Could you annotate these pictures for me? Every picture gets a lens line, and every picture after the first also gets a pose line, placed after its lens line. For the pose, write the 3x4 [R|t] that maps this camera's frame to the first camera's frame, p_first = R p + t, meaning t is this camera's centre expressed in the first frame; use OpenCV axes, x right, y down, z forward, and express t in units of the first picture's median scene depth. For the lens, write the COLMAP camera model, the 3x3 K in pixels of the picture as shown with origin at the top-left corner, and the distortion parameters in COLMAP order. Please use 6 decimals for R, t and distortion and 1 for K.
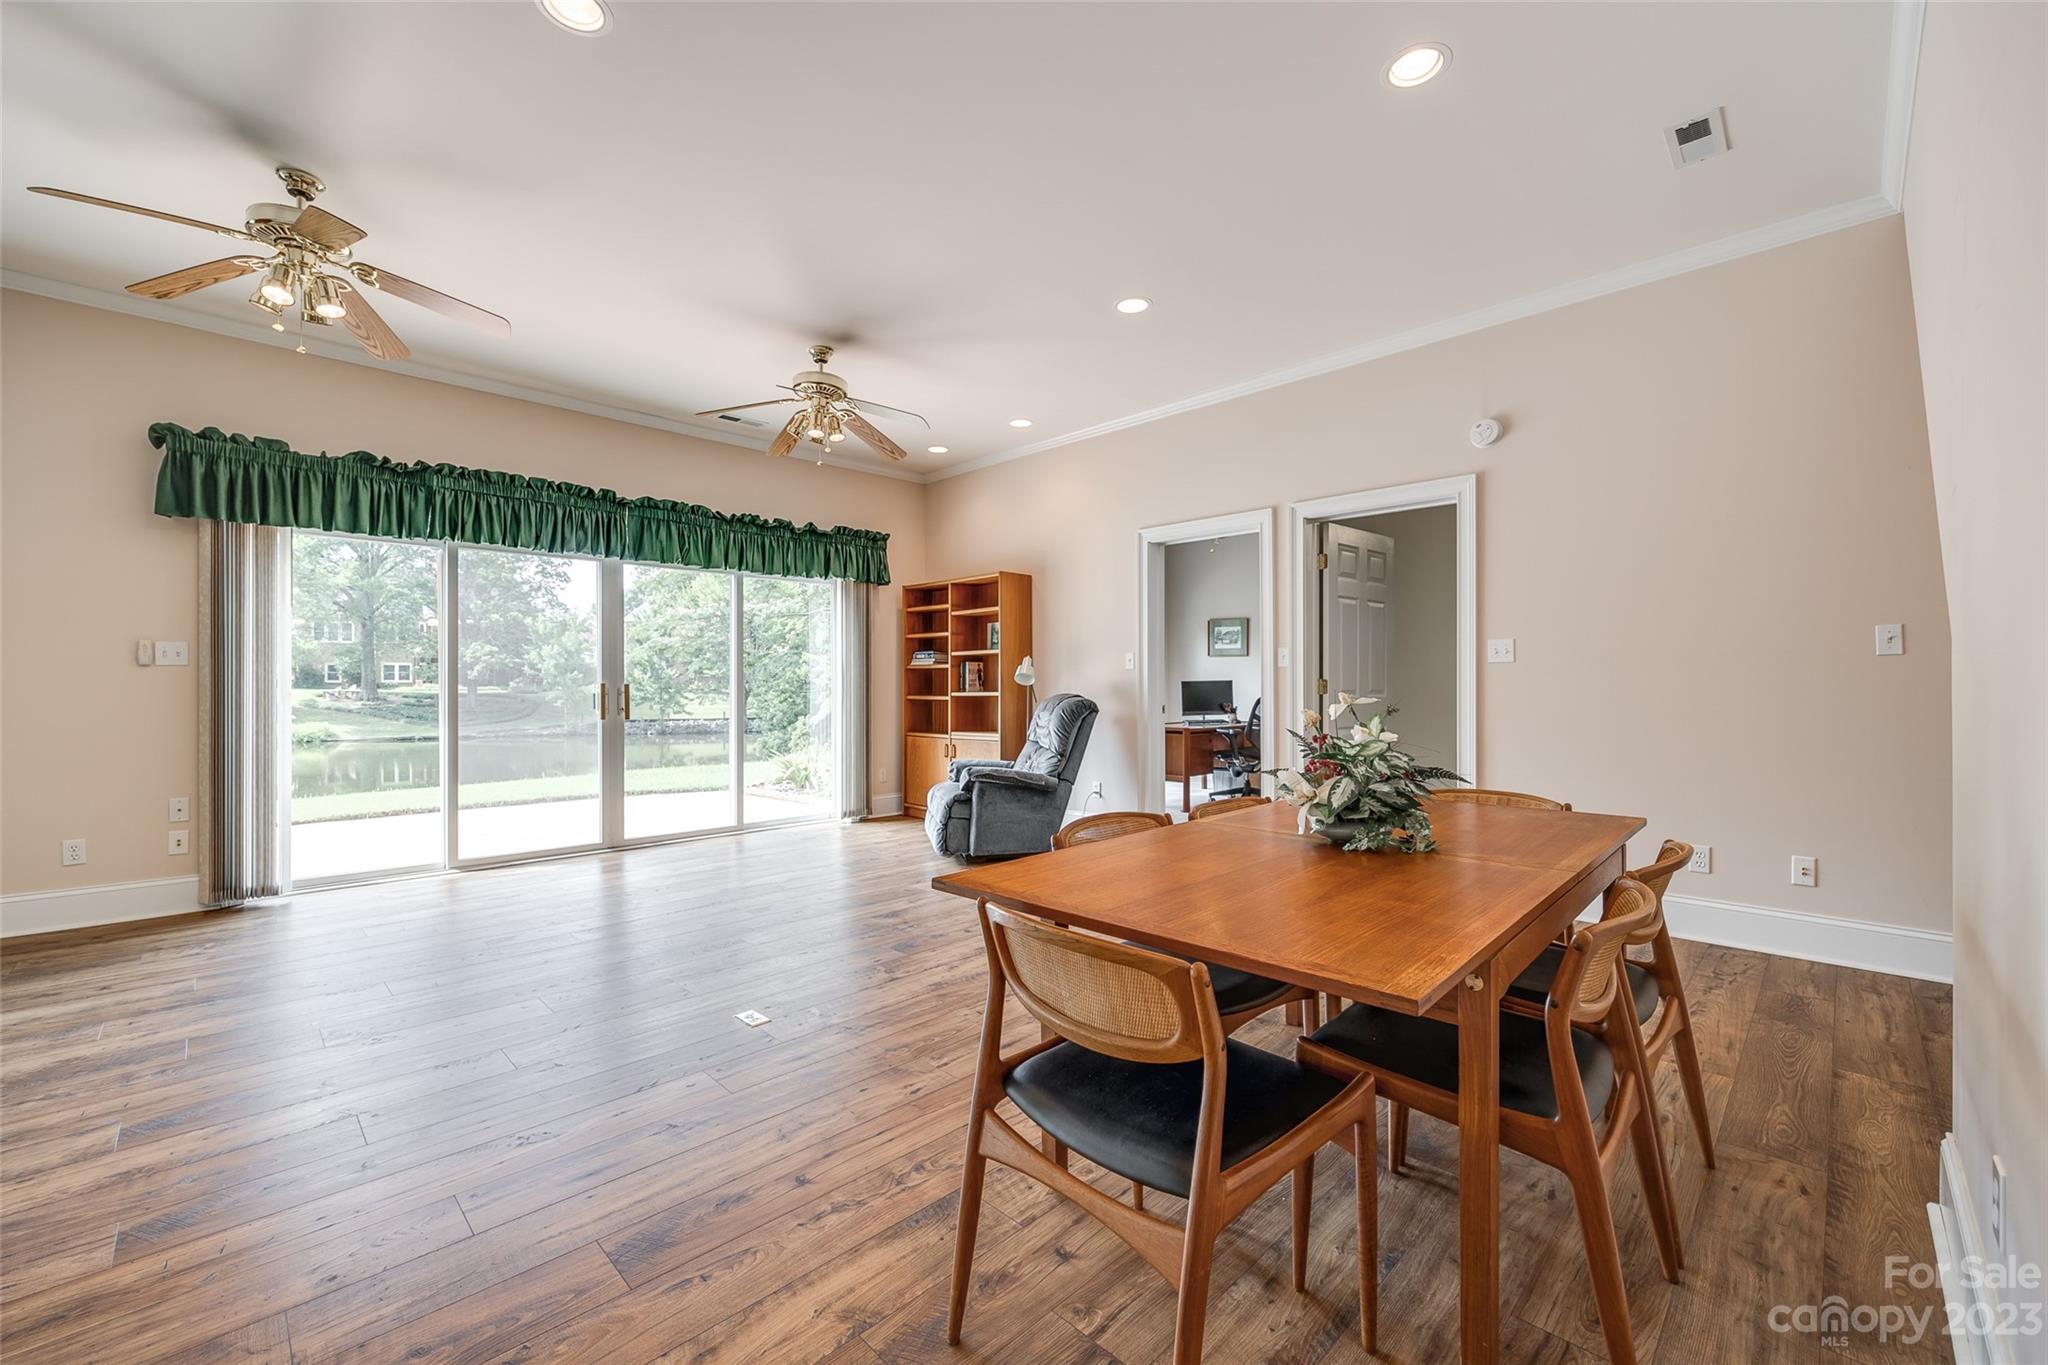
lens RADIAL K [[827.5, 0, 1028.8], [0, 827.5, 685.1], [0, 0, 1]] dist [-0.001027, 0.000003]
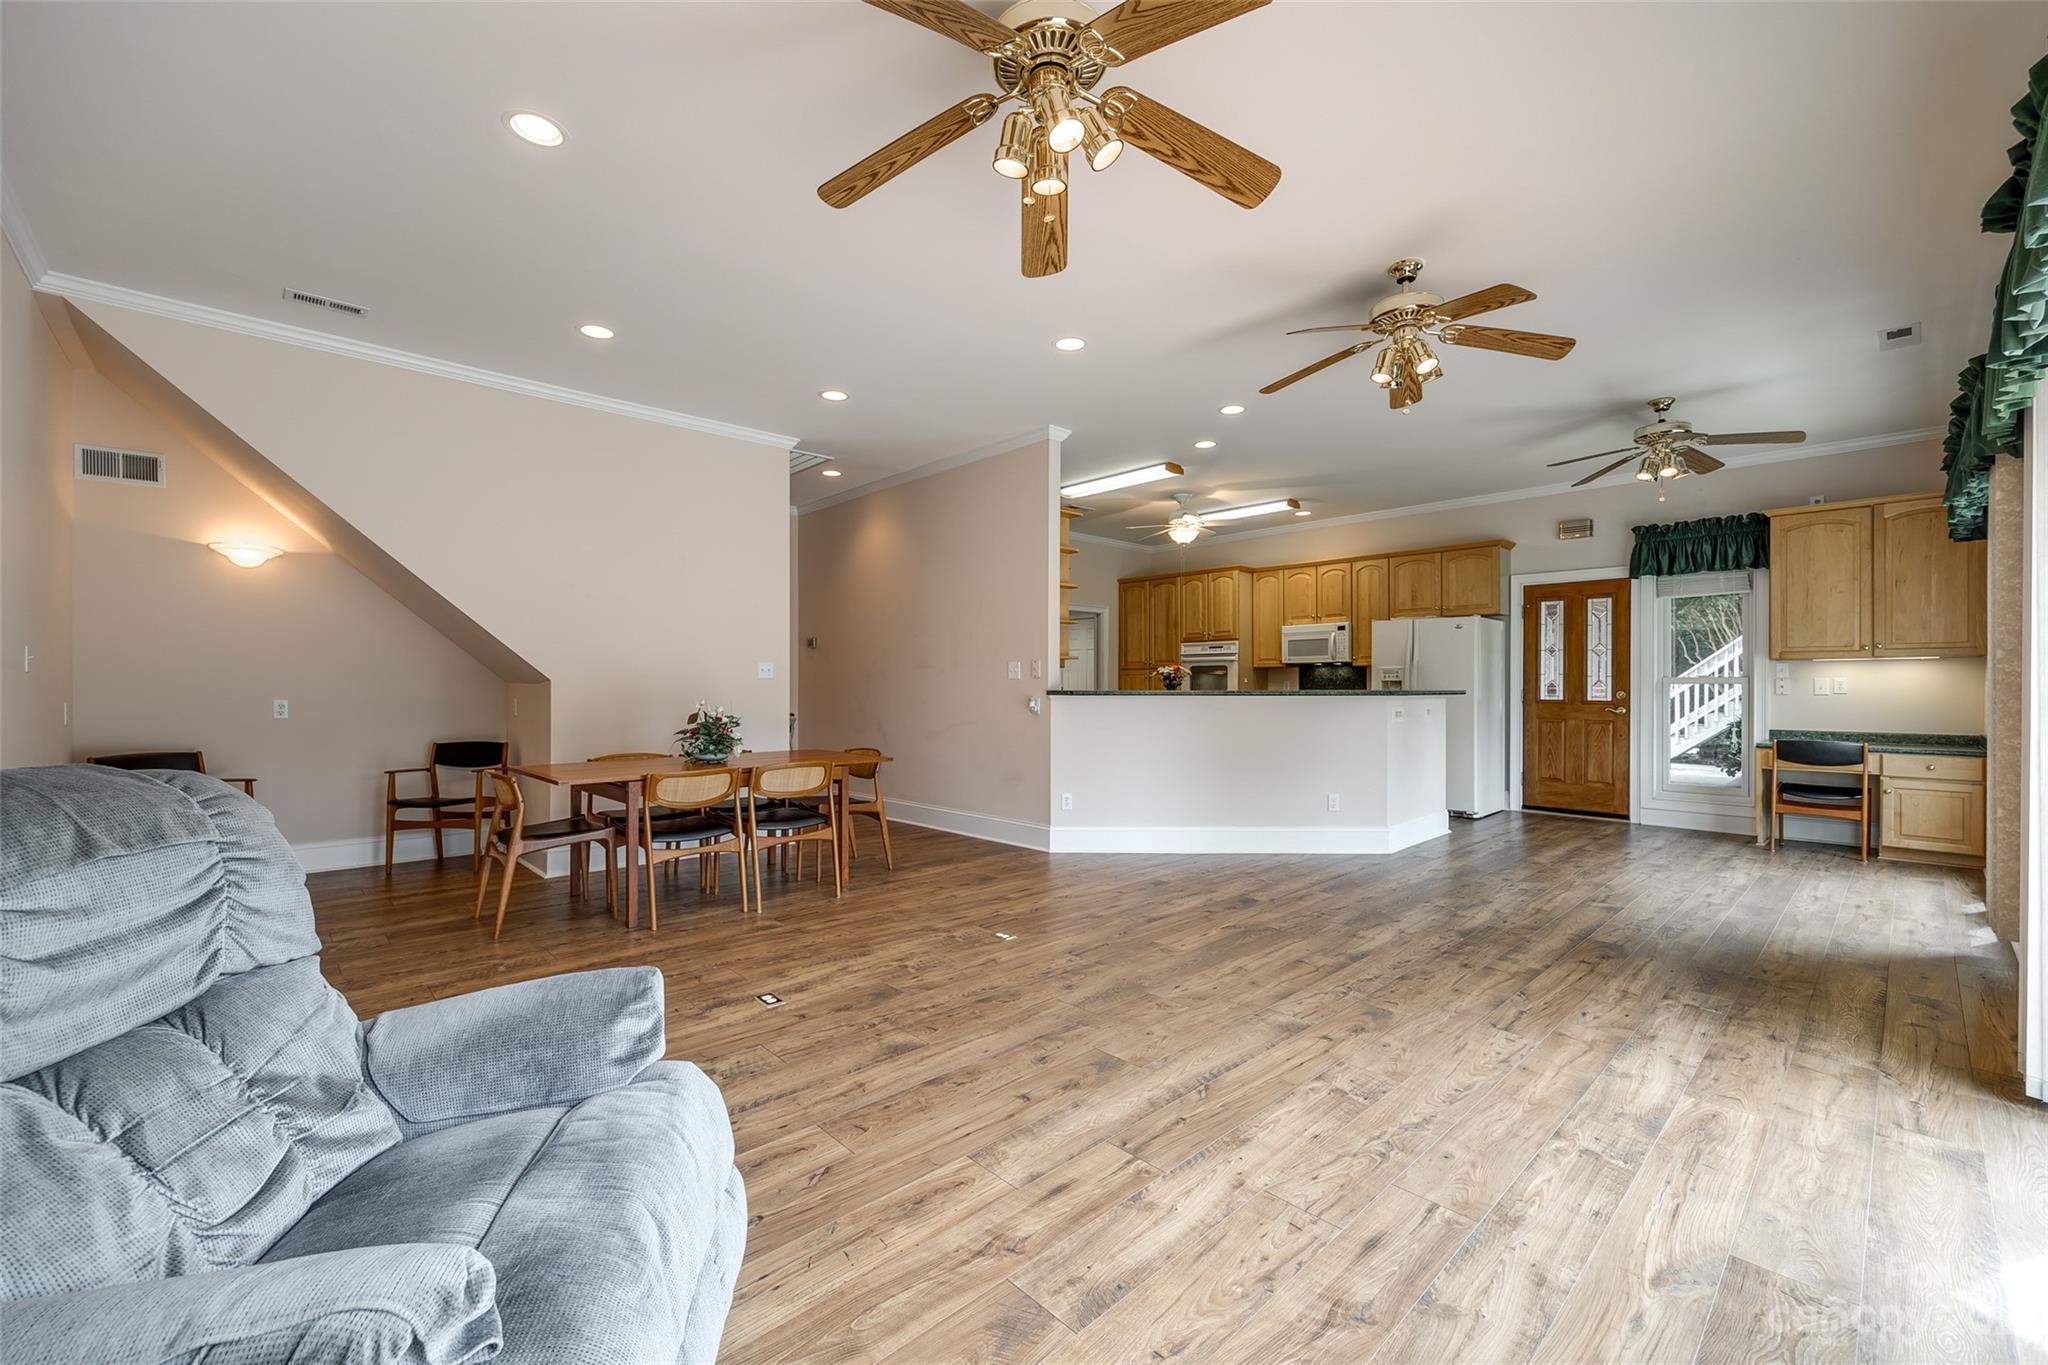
lens RADIAL K [[827.5, 0, 1019.1], [0, 827.5, 687.6], [0, 0, 1]] dist [-0.001027, 0.000003]
pose [[-0.999233, 0.000155, 0.039157, -0.363411], [0.000120, 1.000000, -0.000883, -0.012704], [-0.039157, -0.000877, -0.999233, 2.086476]]
